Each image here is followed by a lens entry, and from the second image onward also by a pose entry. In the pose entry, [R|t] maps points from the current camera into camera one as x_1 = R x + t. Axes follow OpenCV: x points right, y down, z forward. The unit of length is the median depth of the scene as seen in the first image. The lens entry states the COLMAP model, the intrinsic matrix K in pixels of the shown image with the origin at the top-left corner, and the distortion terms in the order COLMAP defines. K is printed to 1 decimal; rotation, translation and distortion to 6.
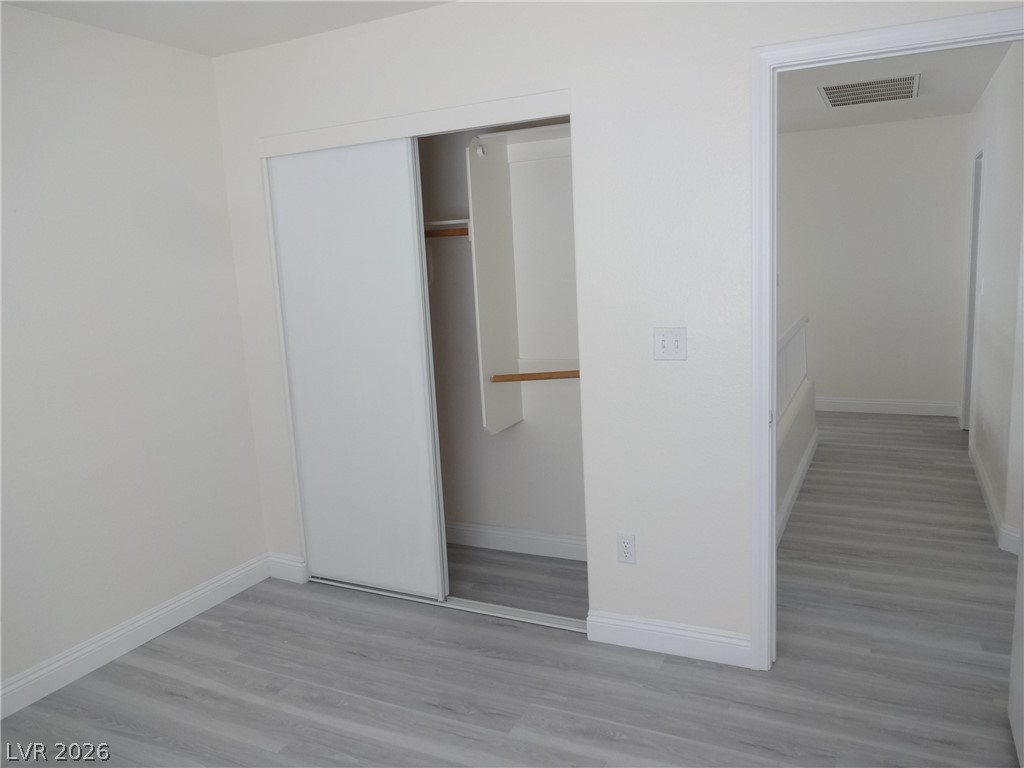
lens RADIAL K [[752.1, 0, 514.1], [0, 752.1, 386.4], [0, 0, 1]] dist [-0.020679, 0.004615]
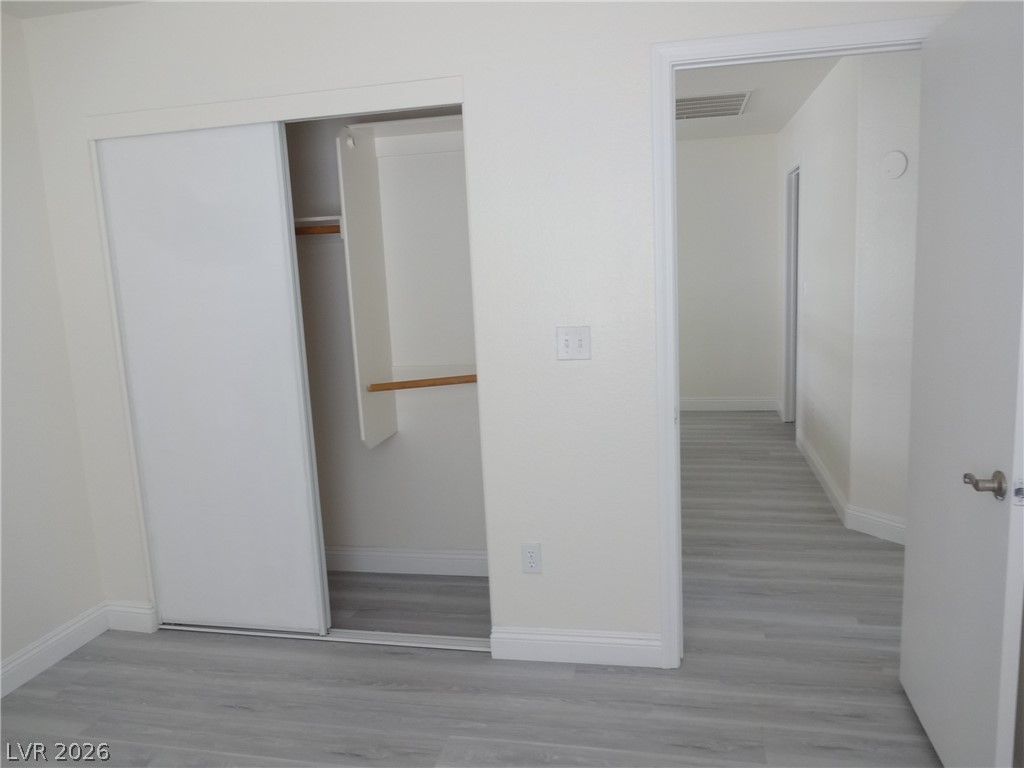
lens RADIAL K [[752.1, 0, 516.2], [0, 752.1, 387.2], [0, 0, 1]] dist [-0.020679, 0.004615]
pose [[0.969262, -0.035950, 0.243392, -0.090253], [0.039728, 0.999154, -0.010630, 0.006304], [-0.242804, 0.019973, 0.969870, 0.066182]]
